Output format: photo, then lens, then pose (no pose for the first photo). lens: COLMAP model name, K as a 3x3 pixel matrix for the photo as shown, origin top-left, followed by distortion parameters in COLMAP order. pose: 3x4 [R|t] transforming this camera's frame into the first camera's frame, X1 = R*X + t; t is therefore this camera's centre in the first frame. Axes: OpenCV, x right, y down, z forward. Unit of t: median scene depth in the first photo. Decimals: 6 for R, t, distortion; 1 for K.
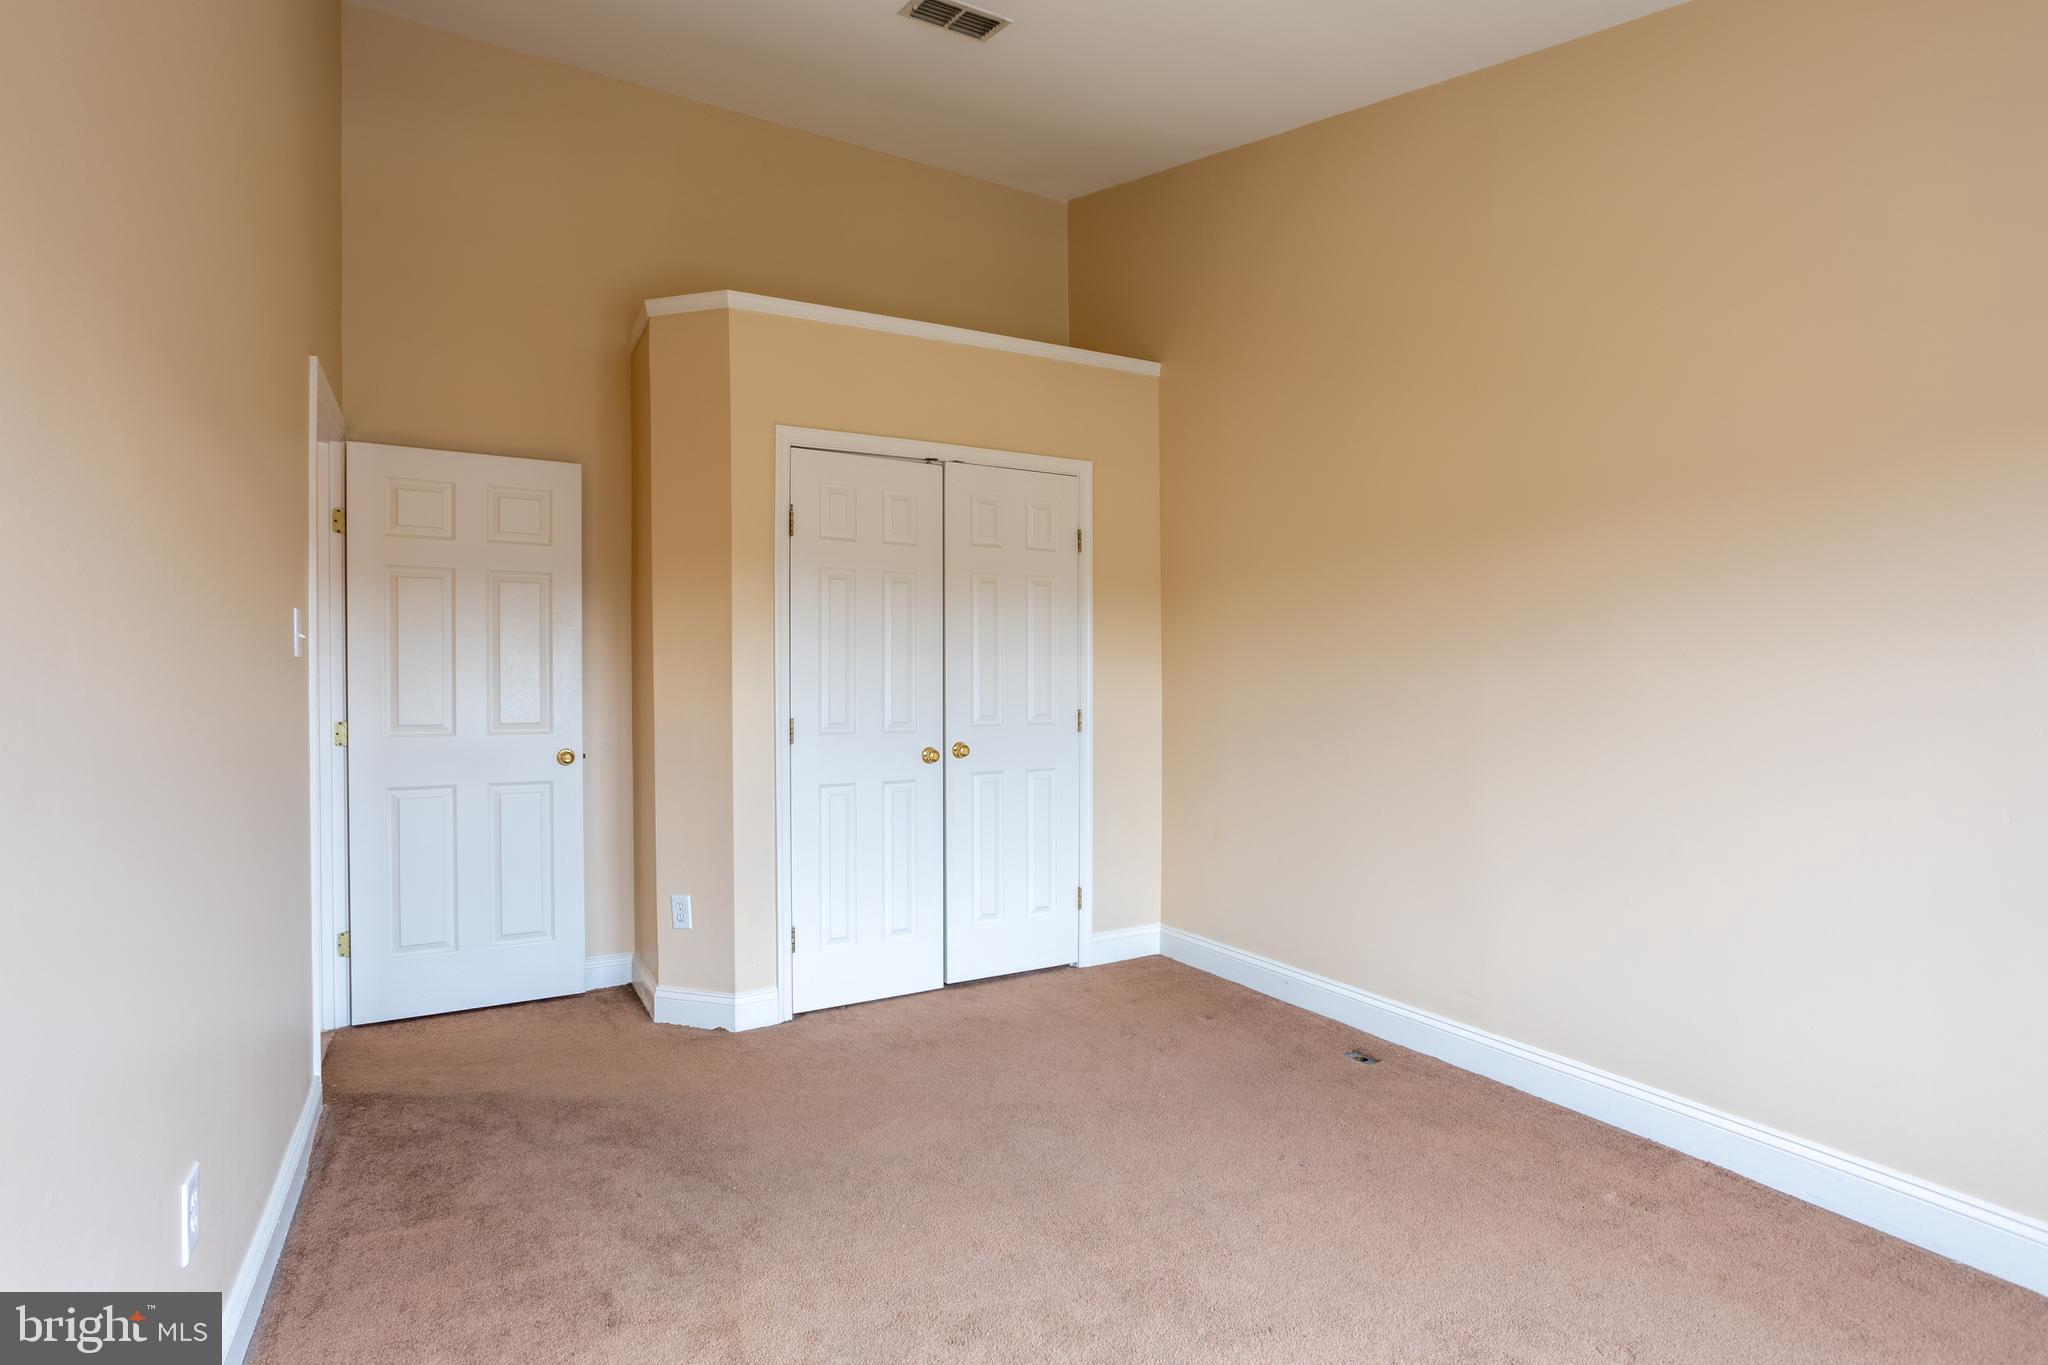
lens RADIAL K [[987.3, 0, 1030.0], [0, 987.3, 675.8], [0, 0, 1]] dist [-0.054161, 0.037666]
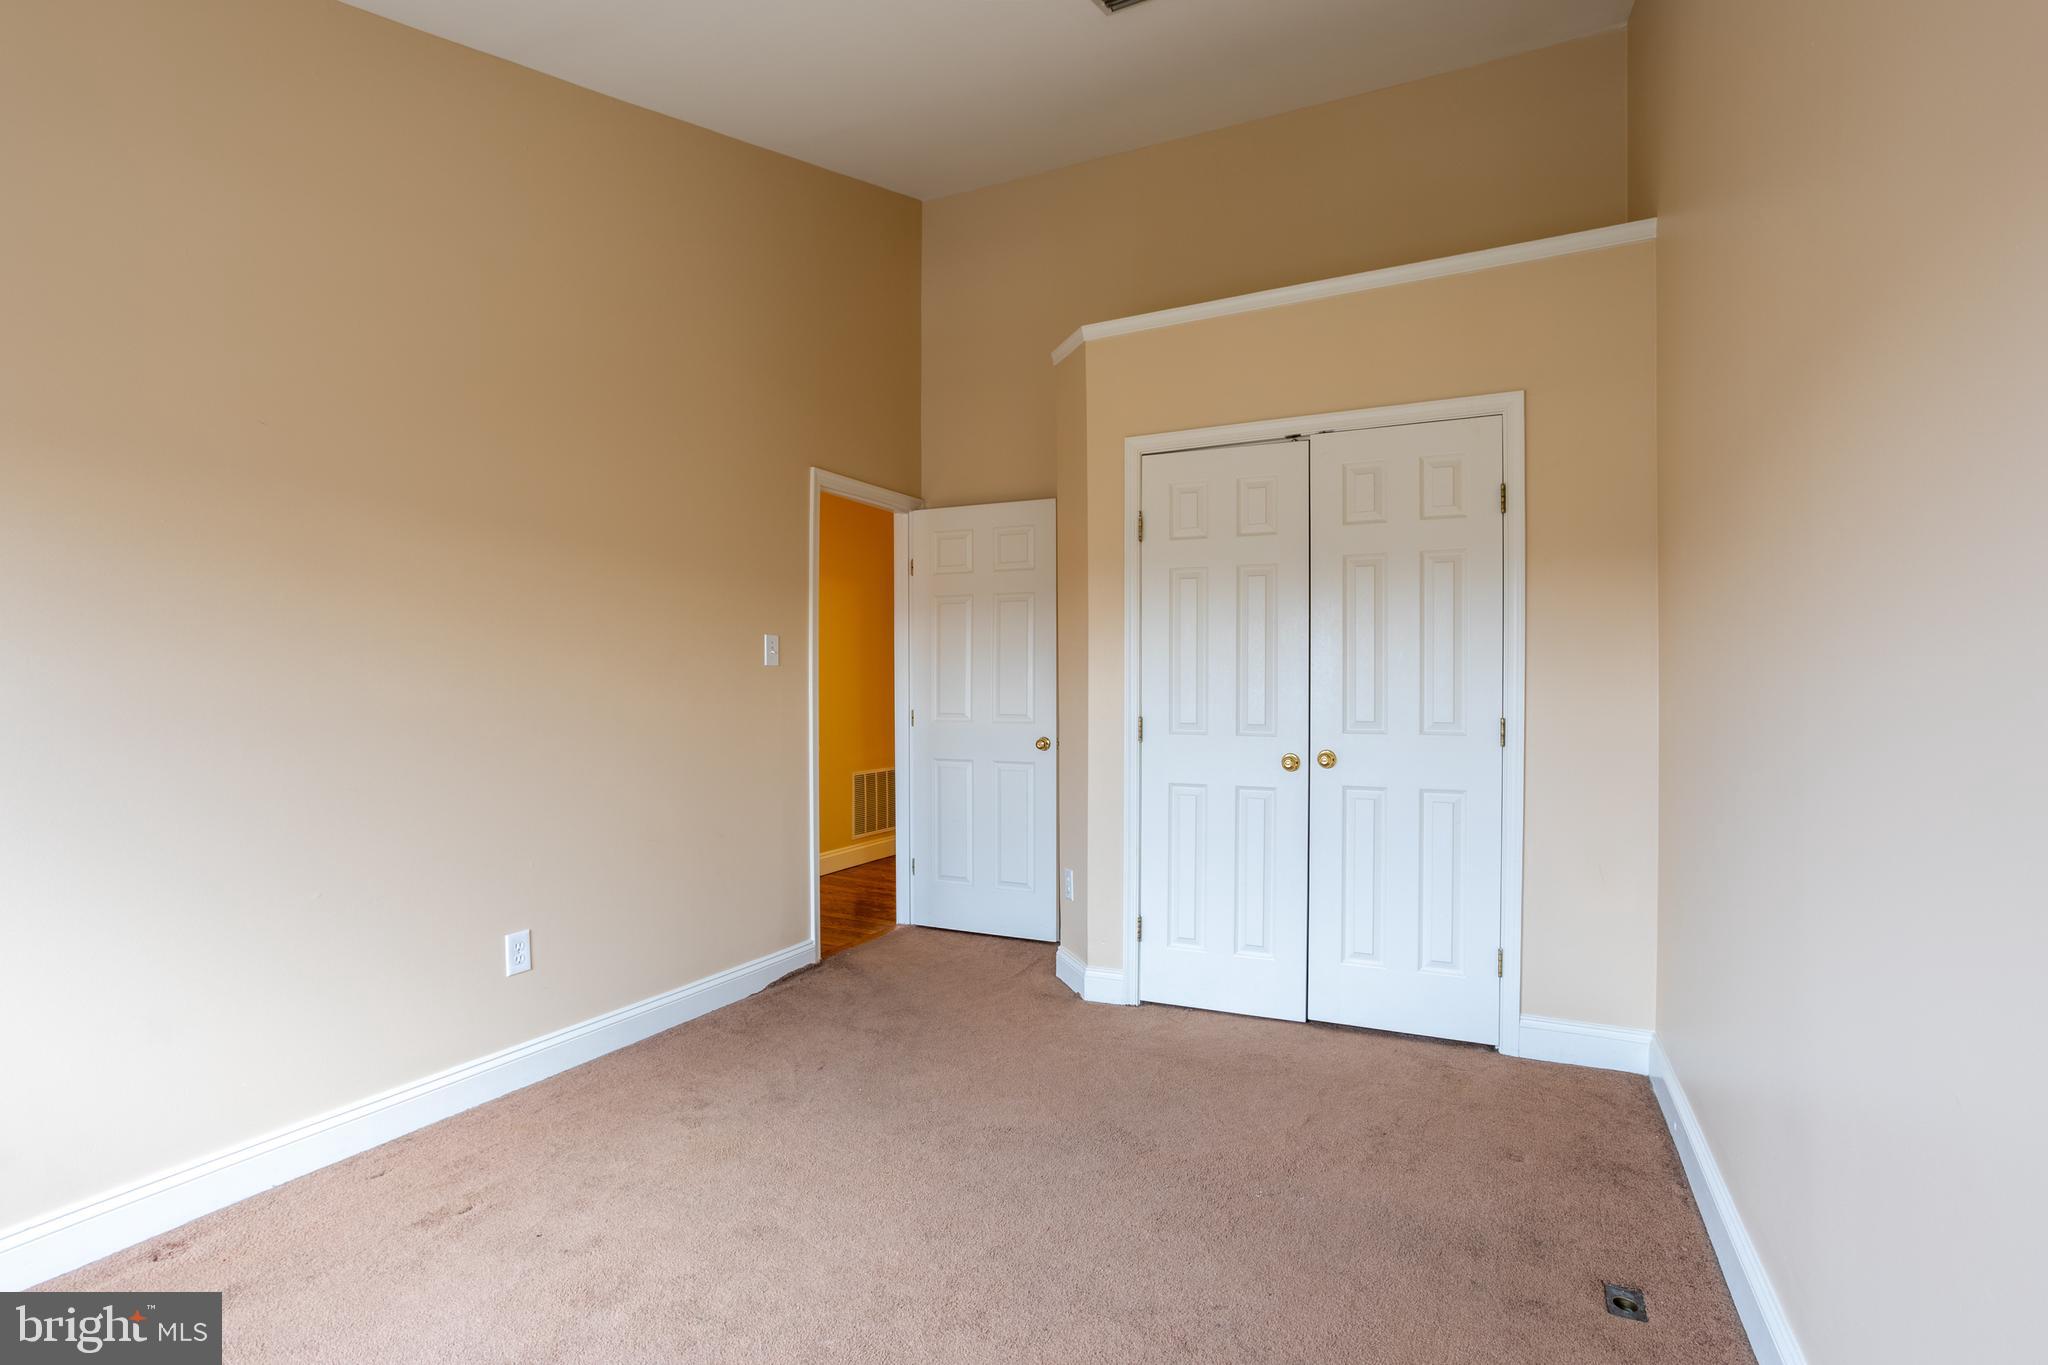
lens RADIAL K [[987.3, 0, 1030.0], [0, 987.3, 675.8], [0, 0, 1]] dist [-0.054161, 0.037666]
pose [[0.563227, -0.003683, -0.826294, 0.512000], [0.003630, 0.999991, -0.001983, 0.001759], [0.826294, -0.001882, 0.563236, 0.291427]]
